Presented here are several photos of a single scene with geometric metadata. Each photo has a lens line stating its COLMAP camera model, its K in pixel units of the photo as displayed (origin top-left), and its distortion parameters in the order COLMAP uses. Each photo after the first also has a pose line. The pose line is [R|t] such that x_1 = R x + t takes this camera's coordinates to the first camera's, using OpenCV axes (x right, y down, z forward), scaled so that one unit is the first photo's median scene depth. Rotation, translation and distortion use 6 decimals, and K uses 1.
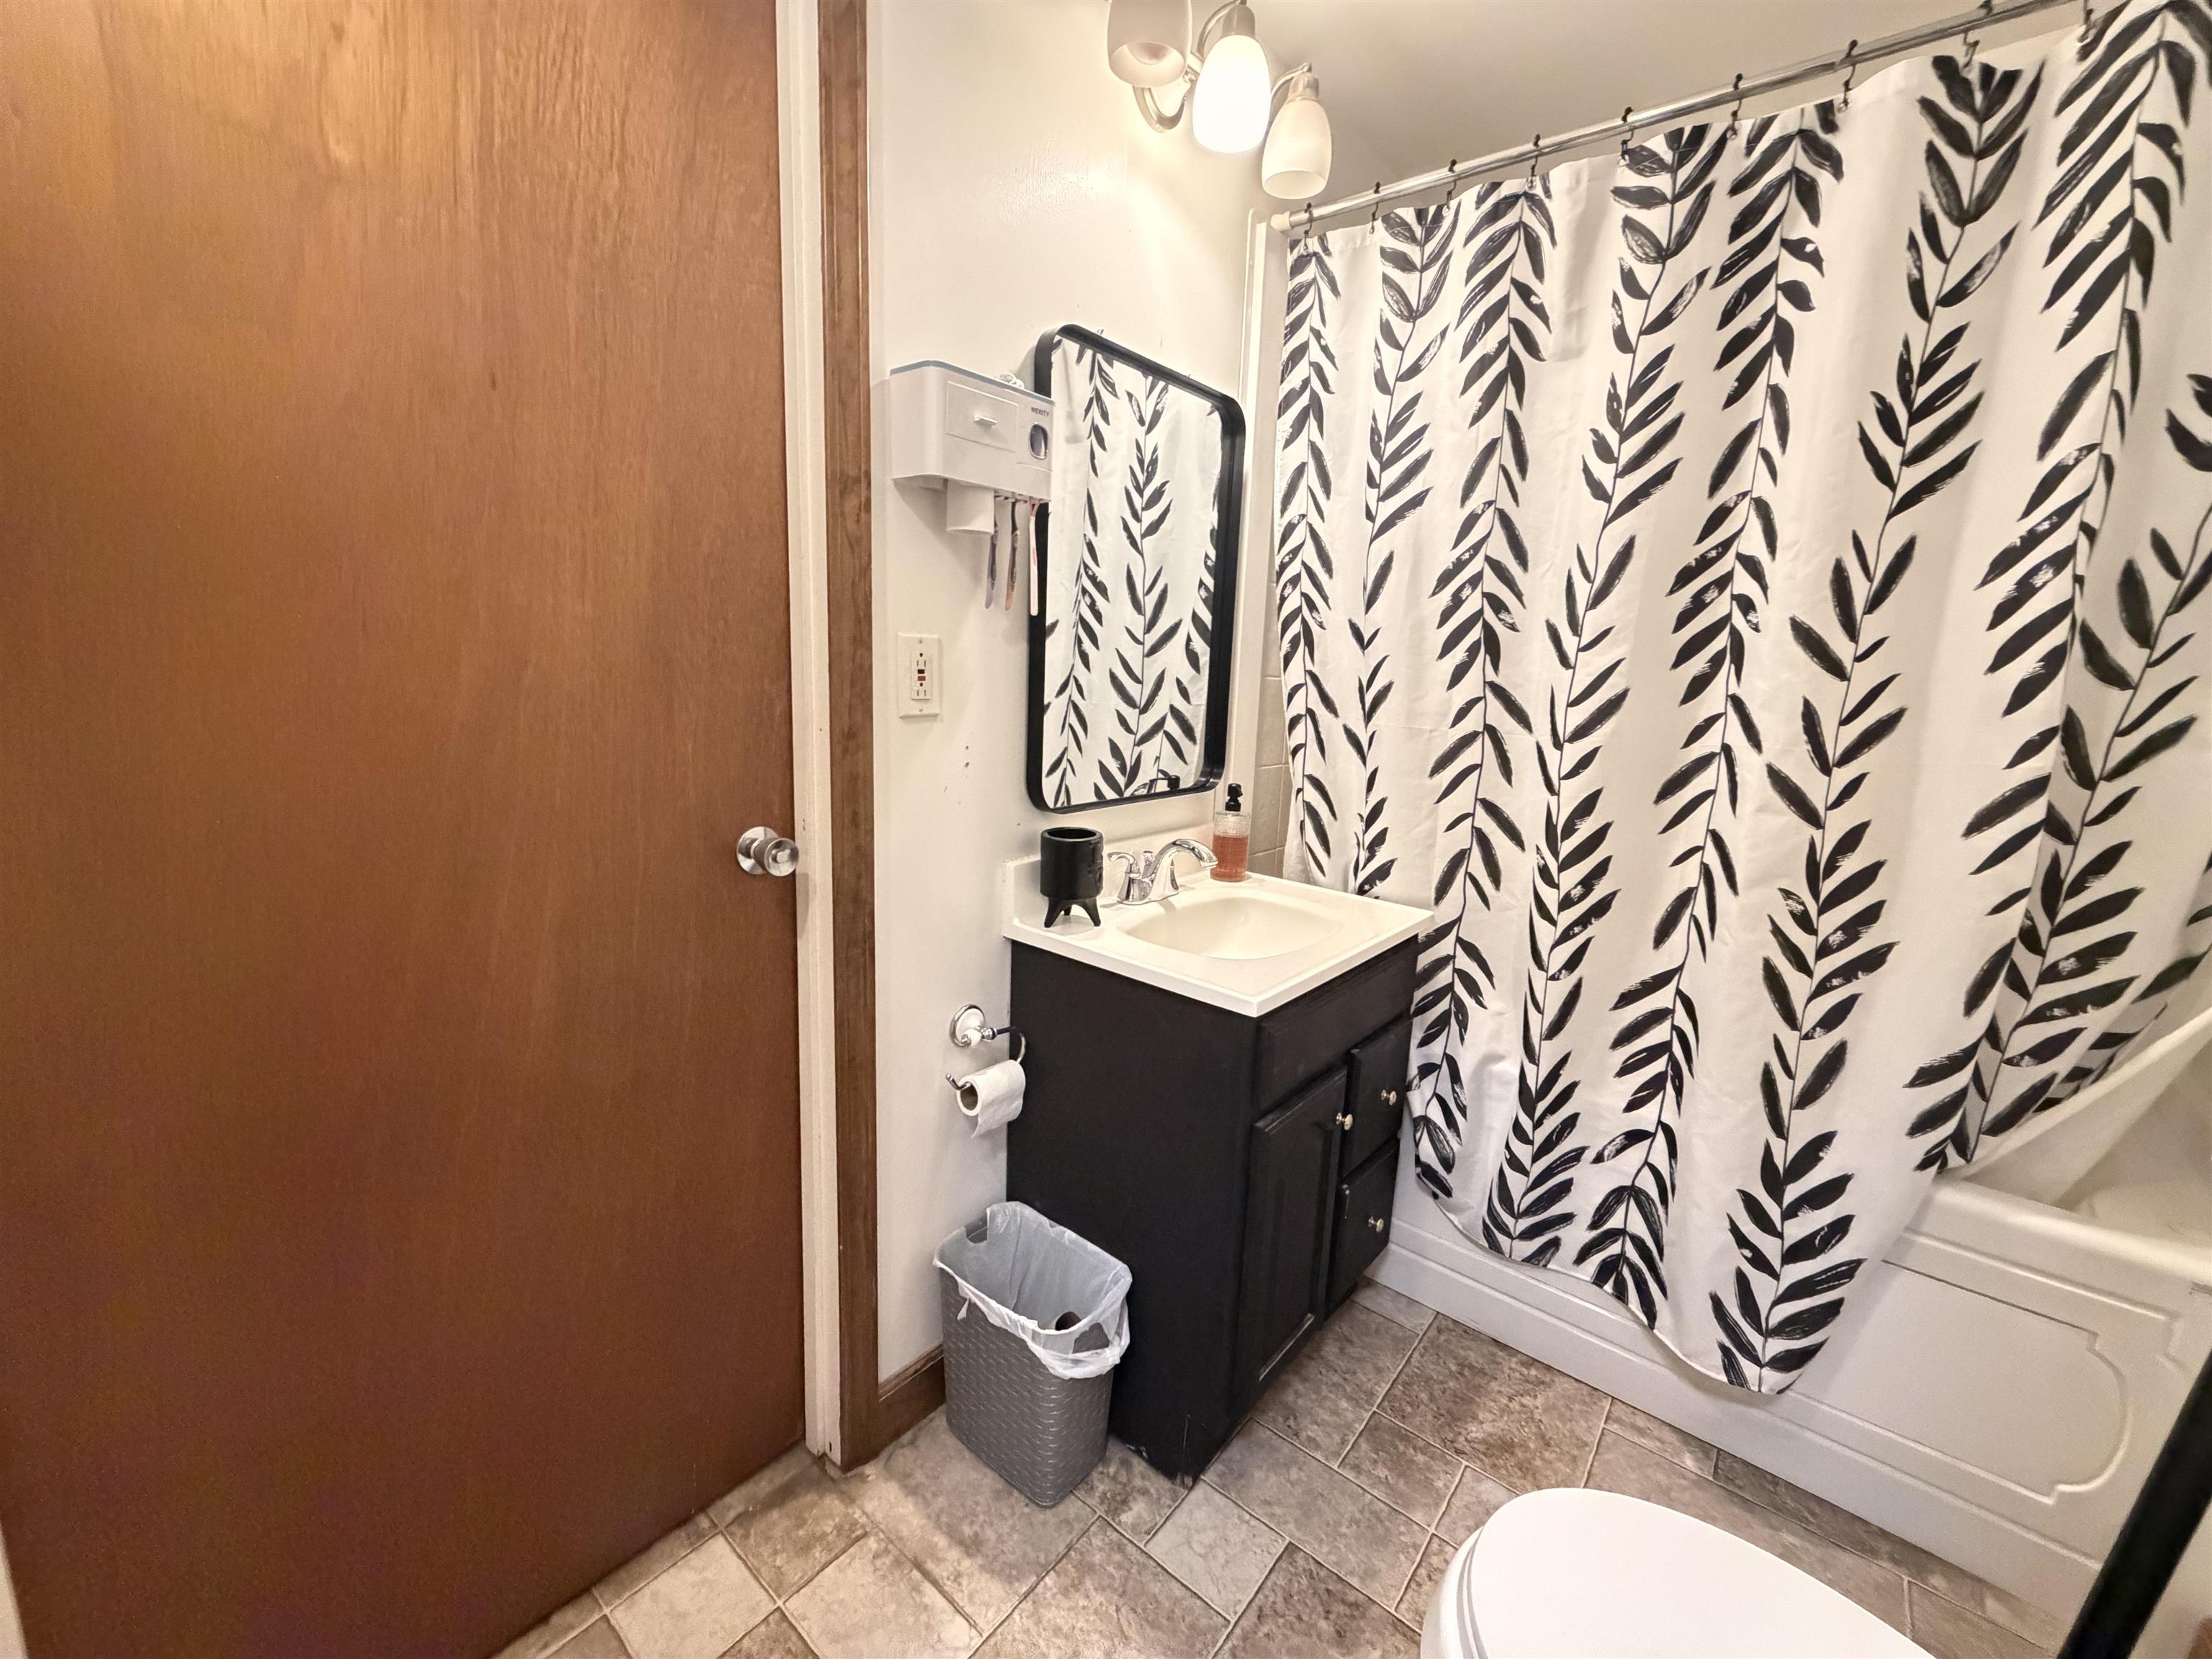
lens RADIAL K [[890.7, 0, 1106.2], [0, 890.7, 831.2], [0, 0, 1]] dist [0.000539, -0.000329]
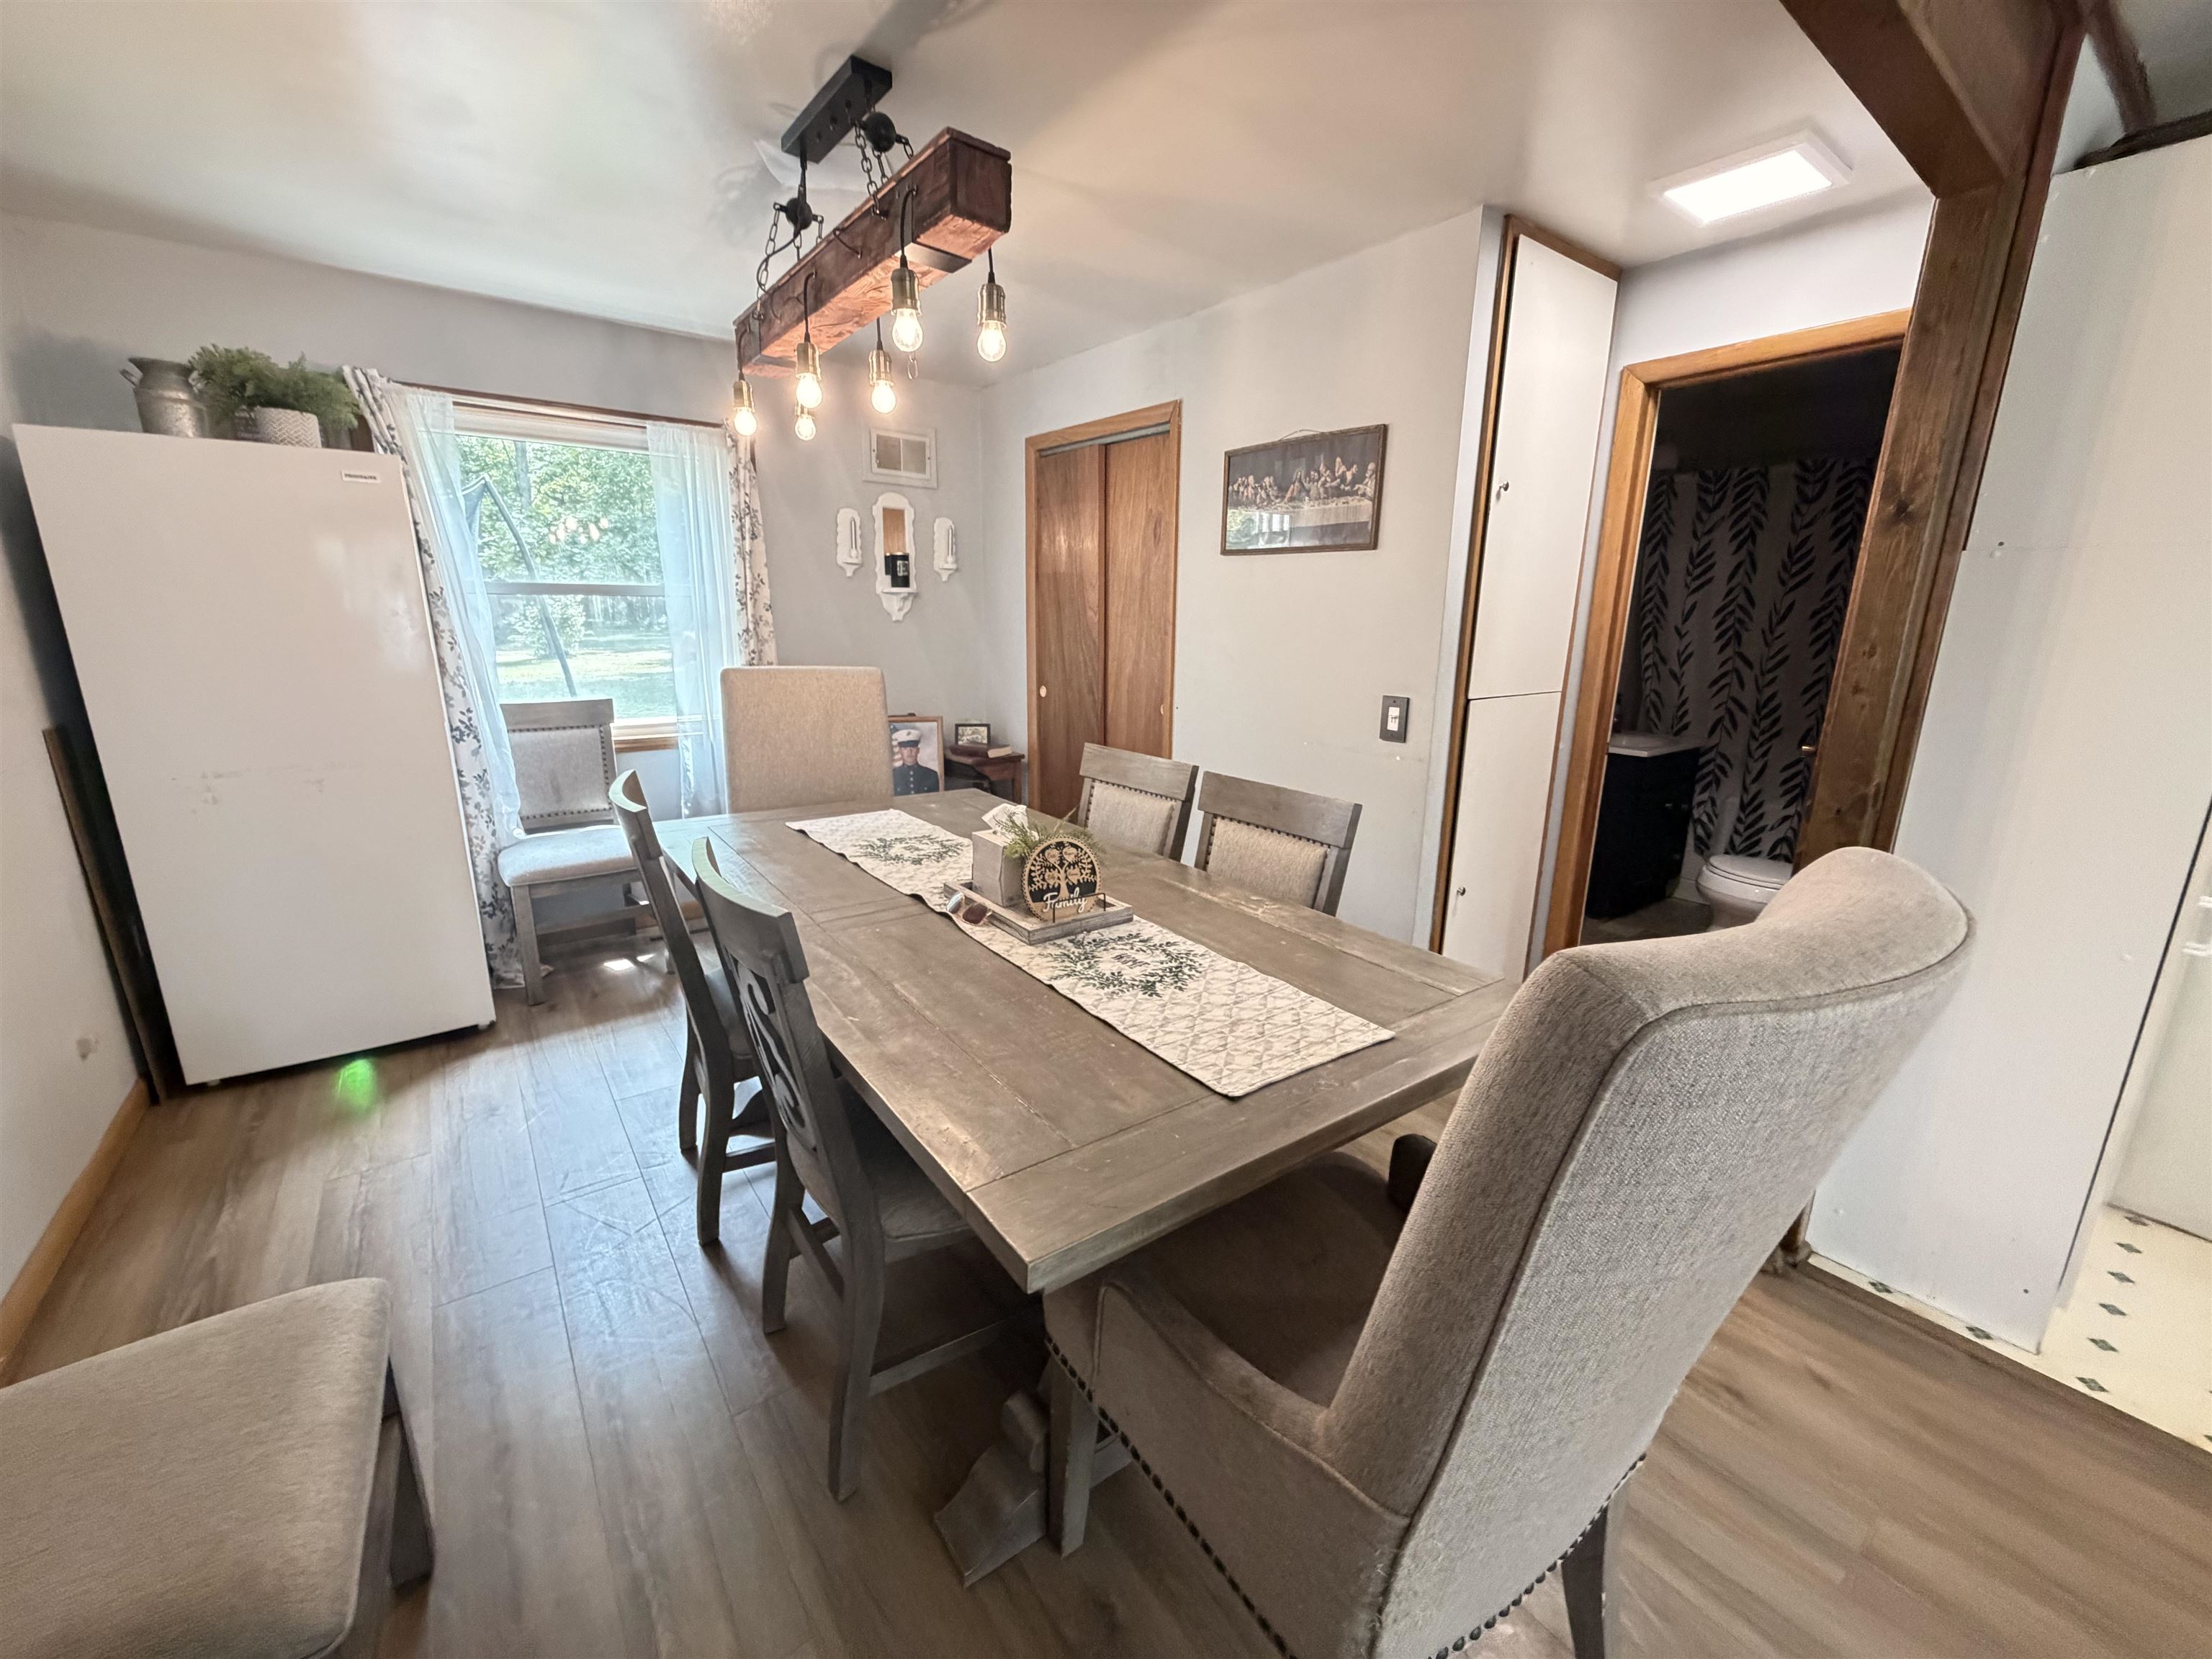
lens RADIAL K [[890.7, 0, 1110.0], [0, 890.7, 826.4], [0, 0, 1]] dist [0.000539, -0.000329]
pose [[0.973619, 0.028549, -0.226387, -0.777641], [-0.018083, 0.998675, 0.048173, 0.261510], [0.227463, -0.042808, 0.972845, -2.050885]]
